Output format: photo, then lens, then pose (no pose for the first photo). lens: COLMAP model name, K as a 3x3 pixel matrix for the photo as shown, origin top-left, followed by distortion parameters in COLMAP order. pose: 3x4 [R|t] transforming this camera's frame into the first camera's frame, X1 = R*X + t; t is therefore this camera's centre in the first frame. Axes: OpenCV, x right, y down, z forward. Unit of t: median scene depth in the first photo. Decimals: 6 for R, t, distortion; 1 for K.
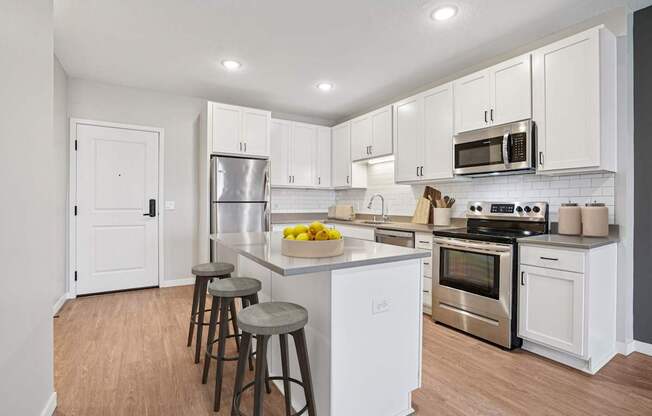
lens RADIAL K [[306.9, 0, 323.0], [0, 306.9, 206.1], [0, 0, 1]] dist [-0.013603, 0.000434]
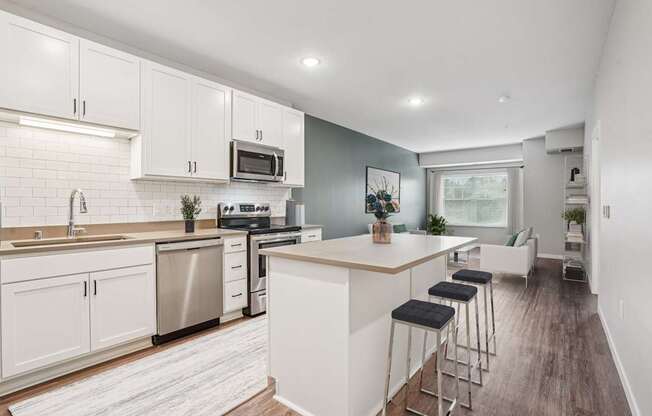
lens RADIAL K [[306.9, 0, 323.0], [0, 306.9, 206.1], [0, 0, 1]] dist [-0.013603, 0.000434]
pose [[-0.345732, -0.012344, 0.938252, -0.718687], [-0.001106, 0.999918, 0.012748, -0.018401], [-0.938333, 0.003369, -0.345718, 1.138437]]
